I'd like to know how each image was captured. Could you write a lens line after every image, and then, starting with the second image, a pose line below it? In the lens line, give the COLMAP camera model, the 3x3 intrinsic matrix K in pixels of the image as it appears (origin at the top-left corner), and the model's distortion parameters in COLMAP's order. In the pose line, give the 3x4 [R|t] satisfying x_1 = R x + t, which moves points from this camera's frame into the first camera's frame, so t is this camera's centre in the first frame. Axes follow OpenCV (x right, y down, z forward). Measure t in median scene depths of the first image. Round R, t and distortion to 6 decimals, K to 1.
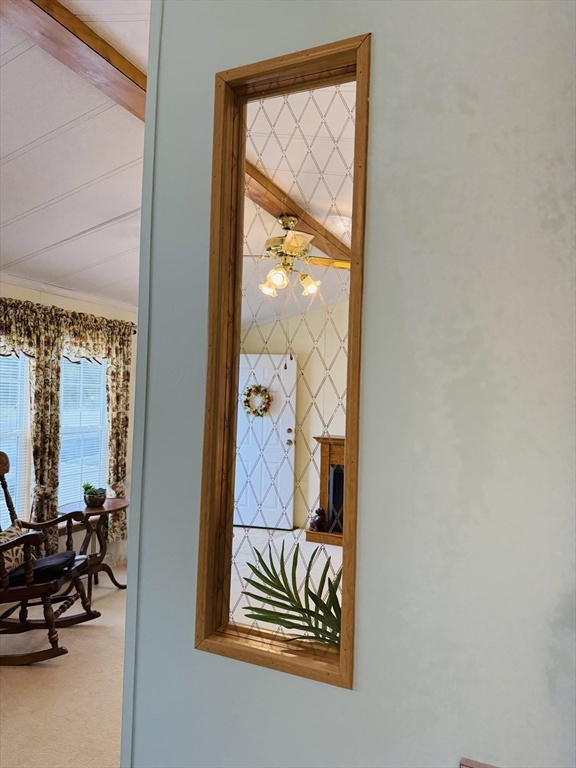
lens RADIAL K [[539.6, 0, 288.1], [0, 539.6, 381.9], [0, 0, 1]] dist [0.013219, -0.001379]
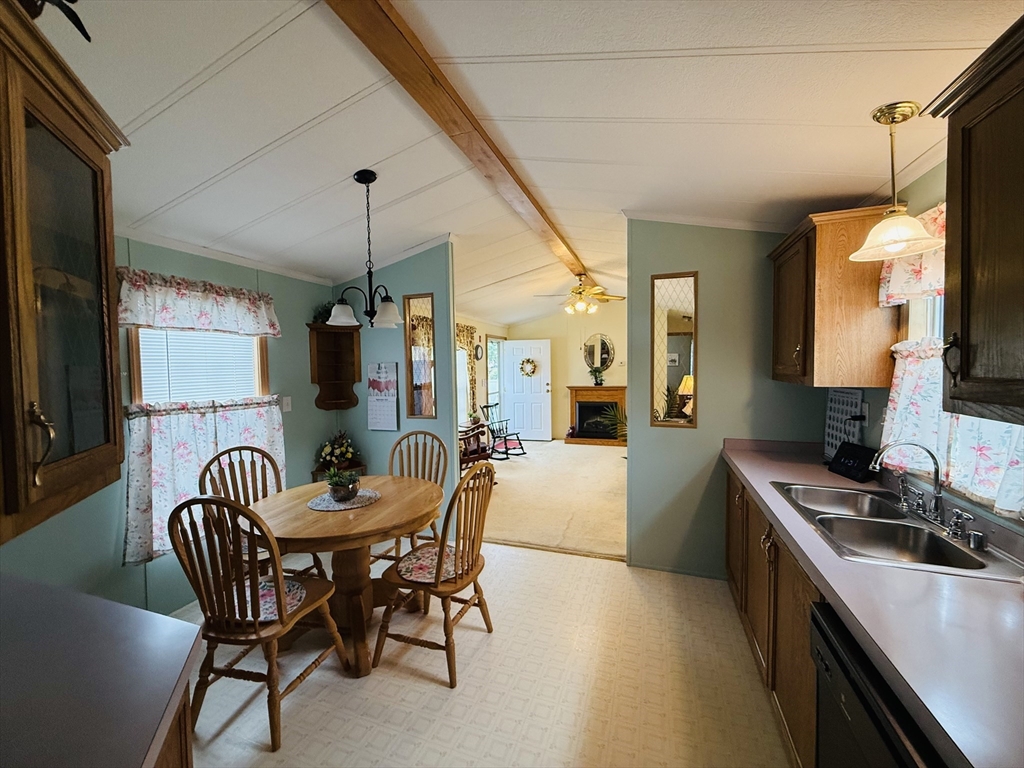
lens RADIAL K [[412.5, 0, 508.8], [0, 412.5, 378.8], [0, 0, 1]] dist [-0.002141, 0.000347]
pose [[0.995588, -0.038058, 0.085765, -0.233891], [0.032958, 0.997647, 0.060119, -0.010153], [-0.087851, -0.057027, 0.994500, -0.301257]]
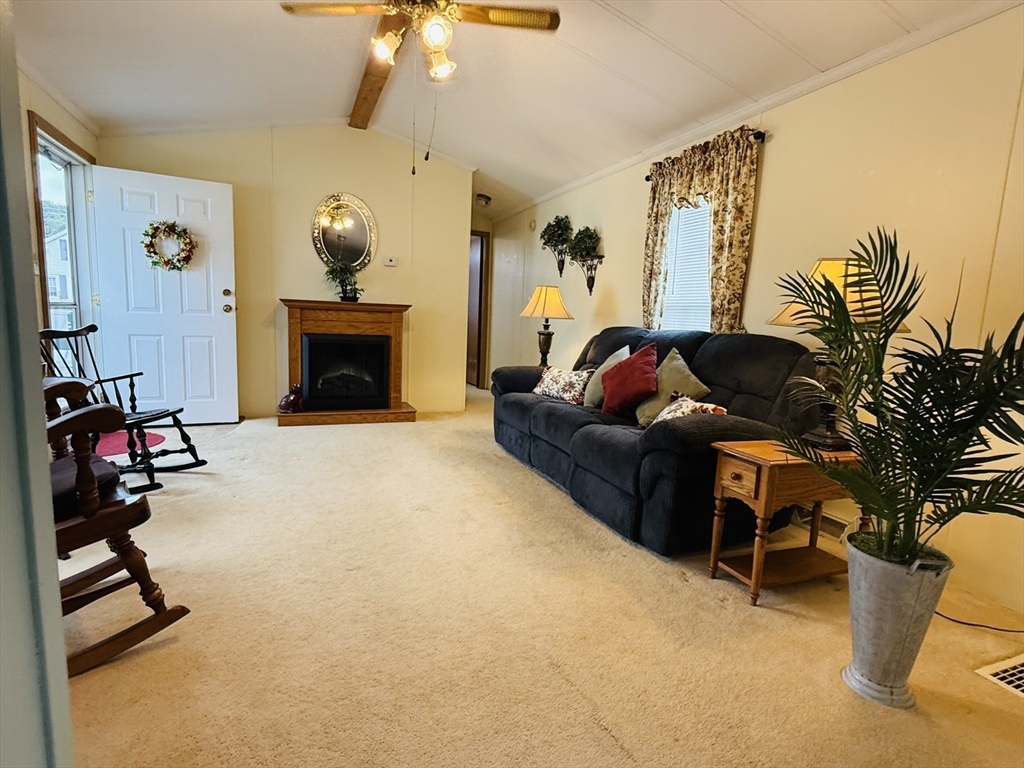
lens RADIAL K [[531.1, 0, 508.7], [0, 531.1, 389.4], [0, 0, 1]] dist [0.015337, -0.000012]
pose [[0.695000, -0.087429, 0.713674, -0.261519], [-0.044848, 0.985376, 0.164388, 0.084199], [-0.717610, -0.146256, 0.680915, 0.207145]]
